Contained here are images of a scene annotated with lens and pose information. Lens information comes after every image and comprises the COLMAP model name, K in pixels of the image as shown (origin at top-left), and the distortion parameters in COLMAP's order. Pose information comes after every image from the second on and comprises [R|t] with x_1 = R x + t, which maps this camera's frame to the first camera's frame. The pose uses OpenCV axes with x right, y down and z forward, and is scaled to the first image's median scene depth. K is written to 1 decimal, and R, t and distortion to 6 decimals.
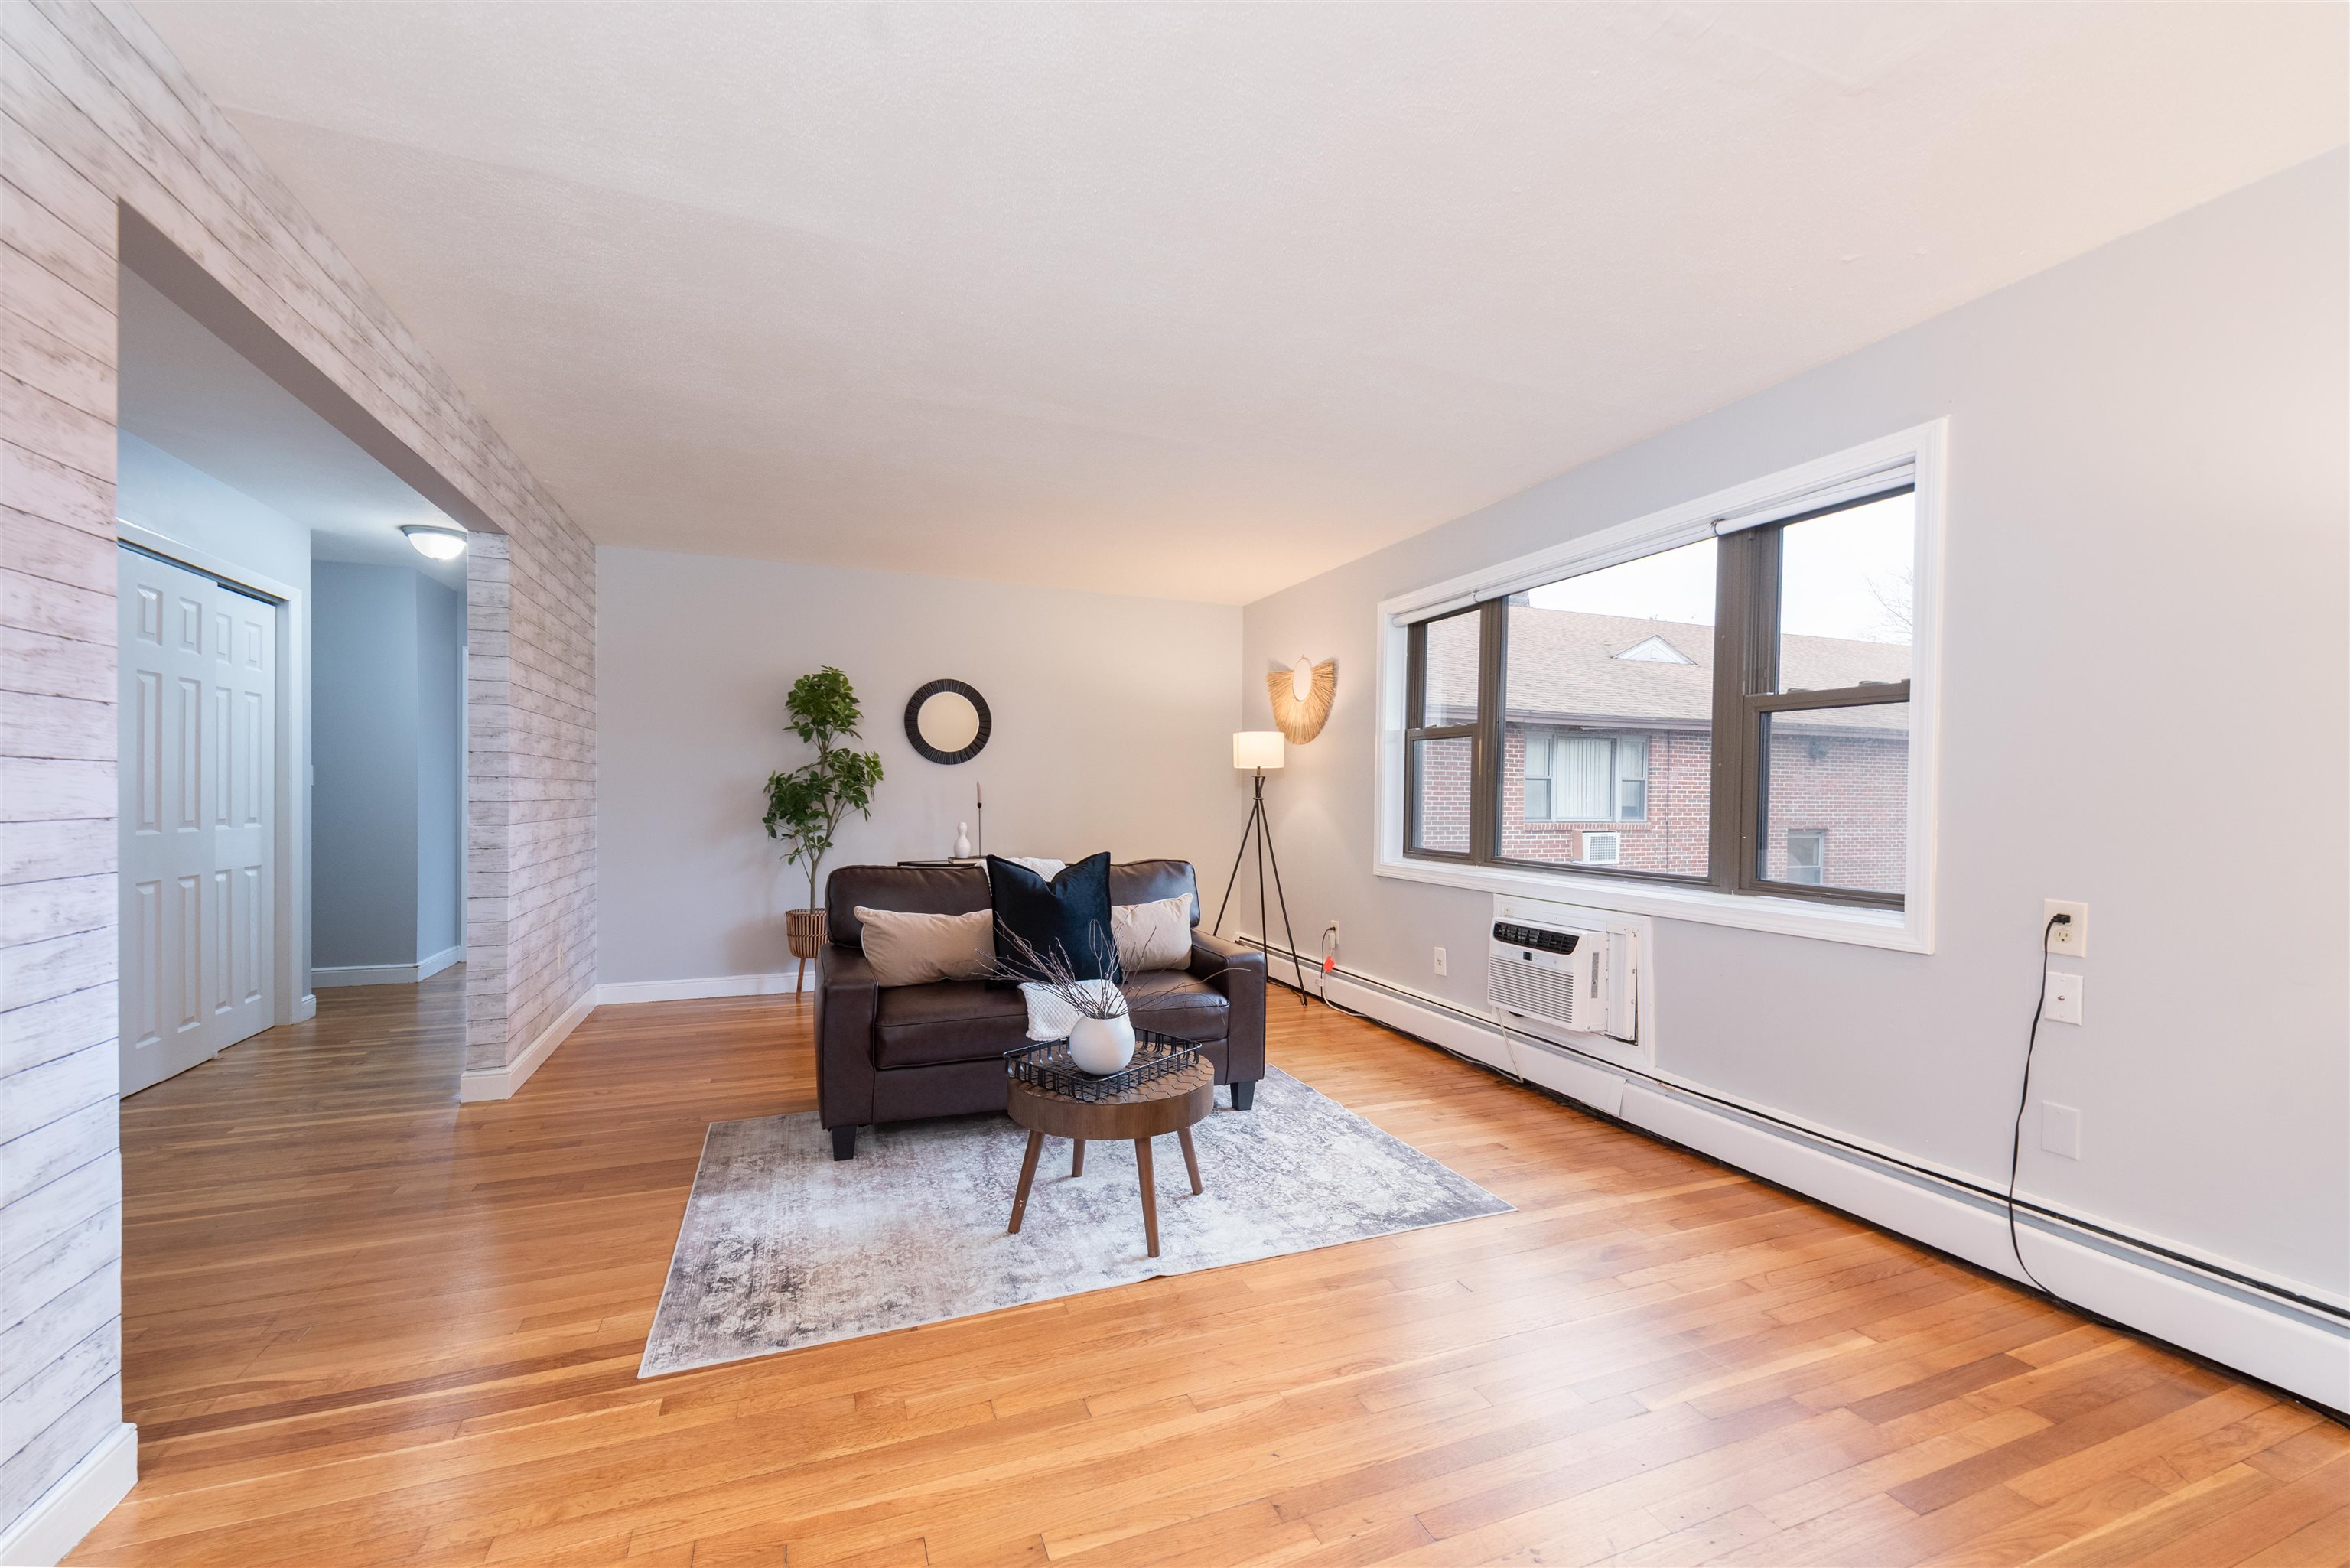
lens RADIAL K [[923.4, 0, 1188.2], [0, 923.4, 816.5], [0, 0, 1]] dist [0.004376, -0.001029]
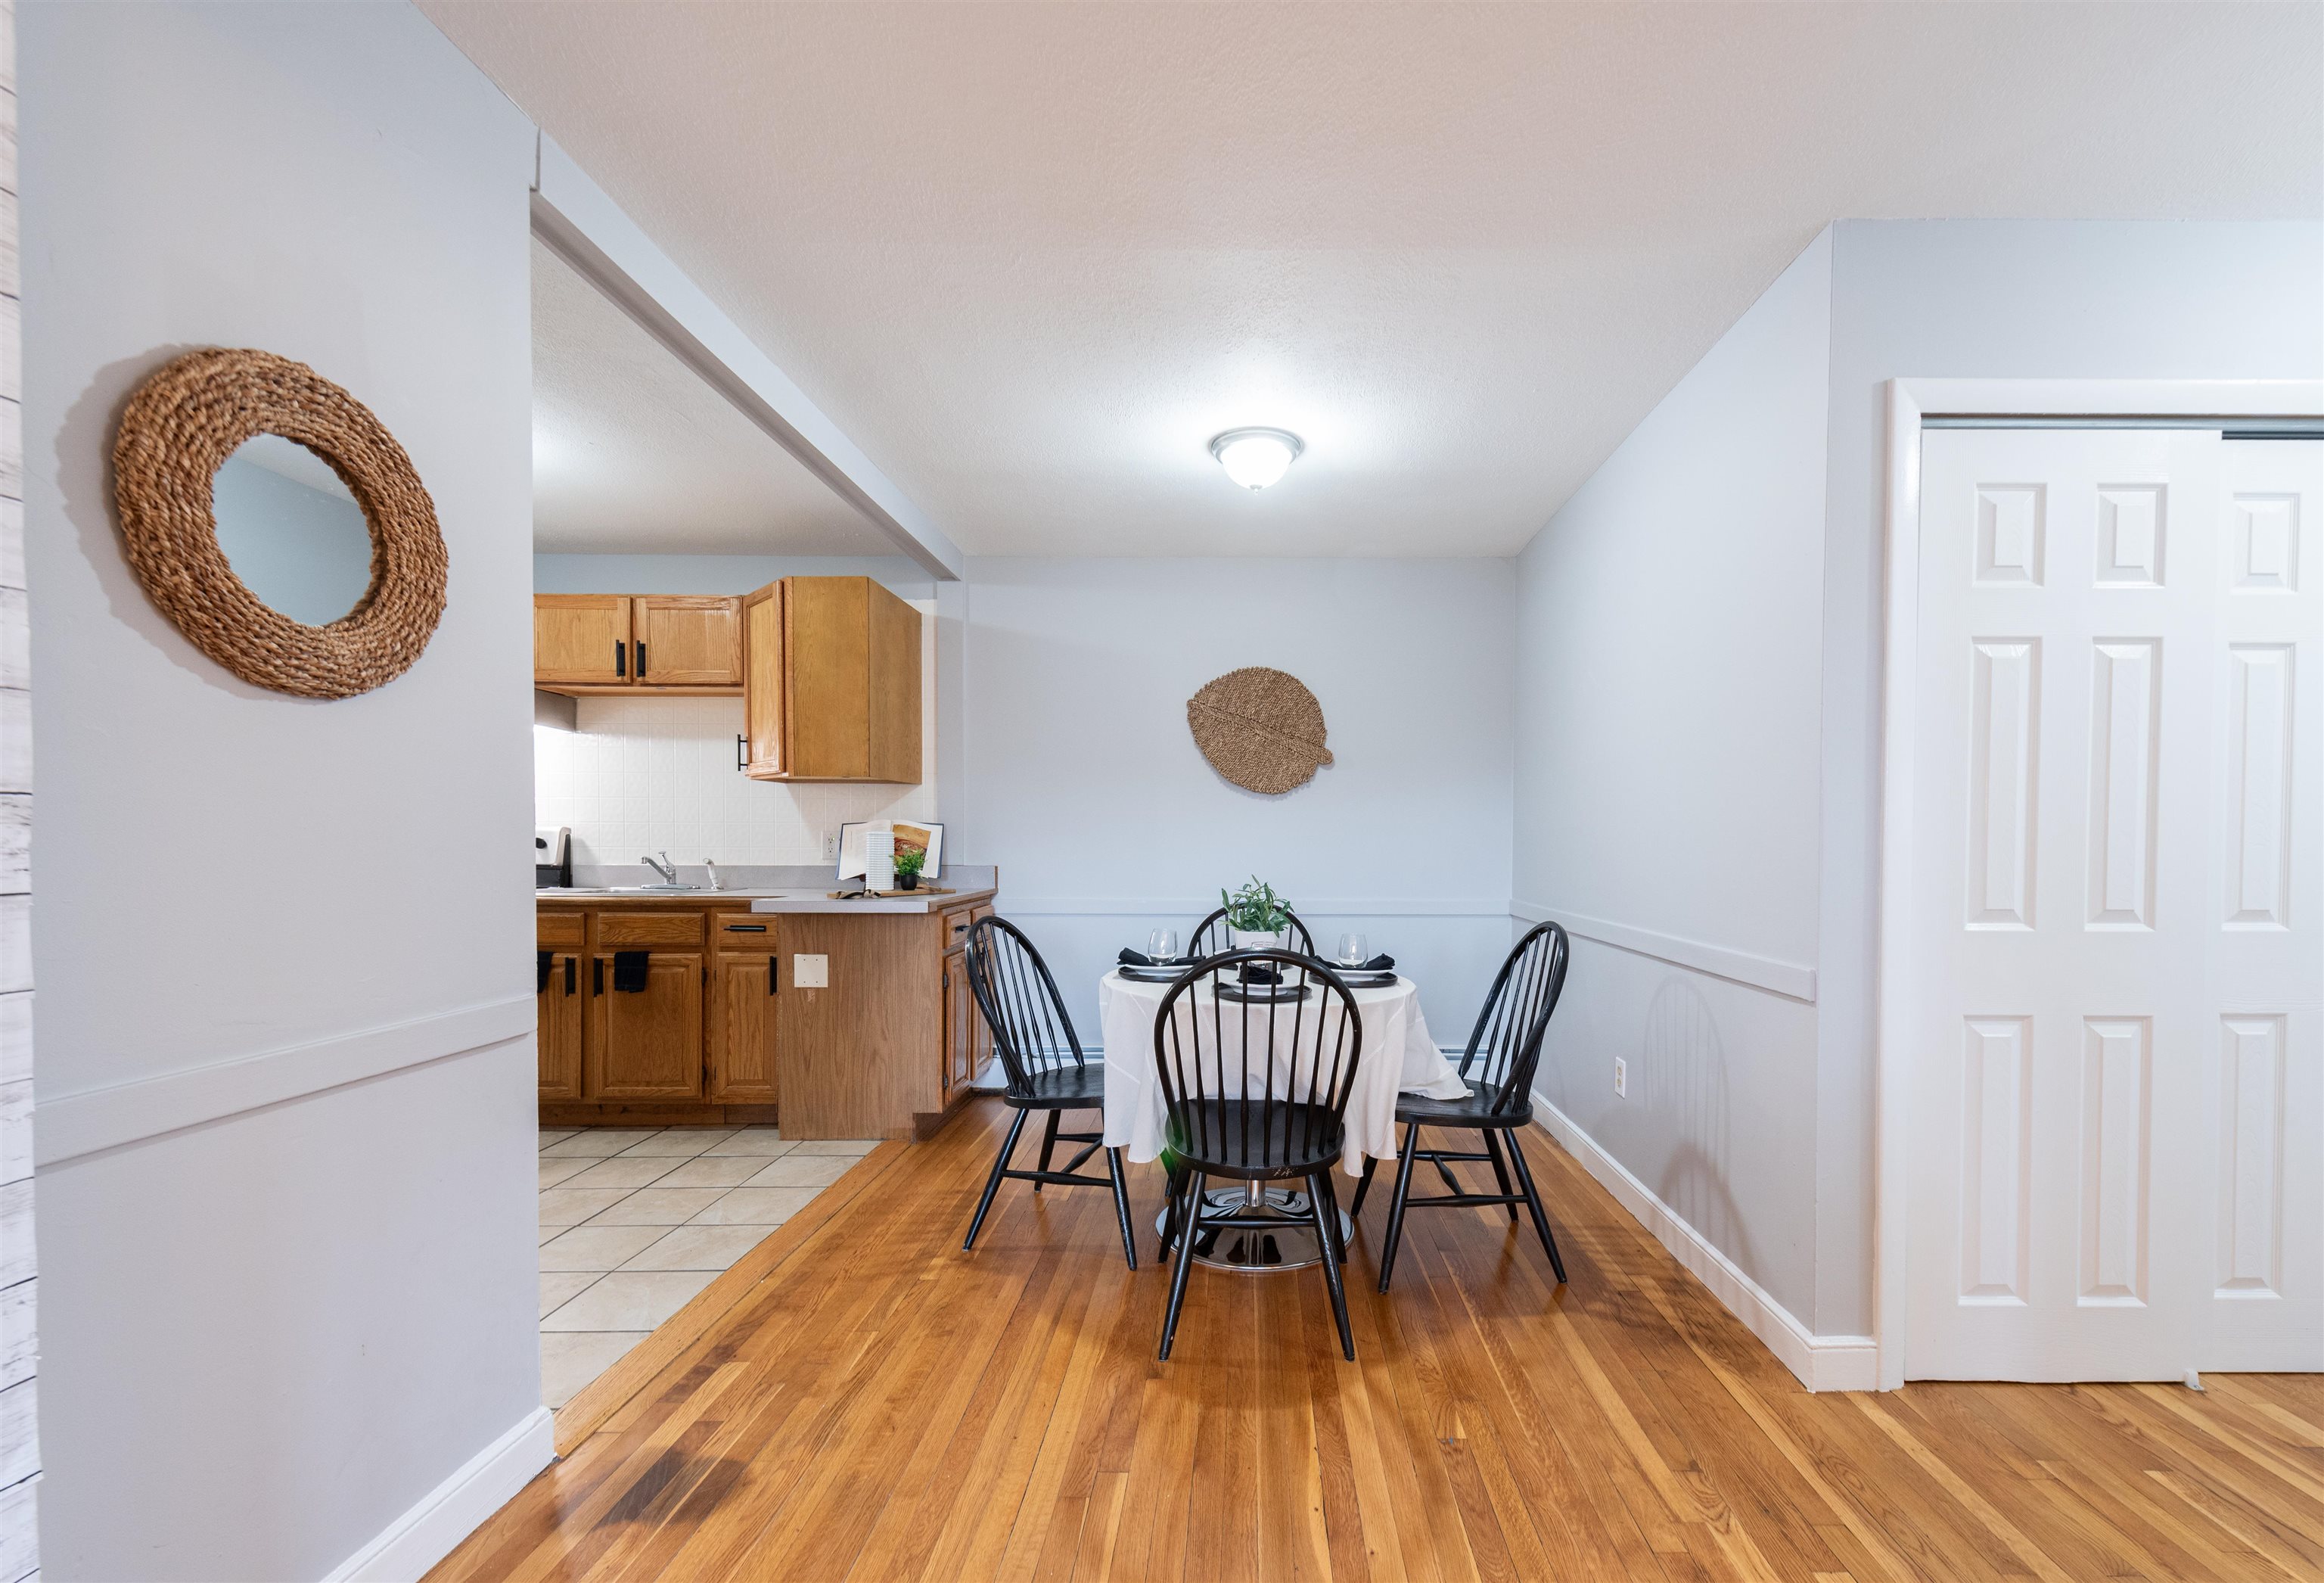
lens RADIAL K [[932.9, 0, 1226.7], [0, 932.9, 833.7], [0, 0, 1]] dist [0.001847, 0.000275]
pose [[-0.376208, -0.013714, -0.926434, -0.405463], [-0.026316, 0.999645, -0.004112, -0.022869], [0.926161, 0.022833, -0.376436, 0.733299]]
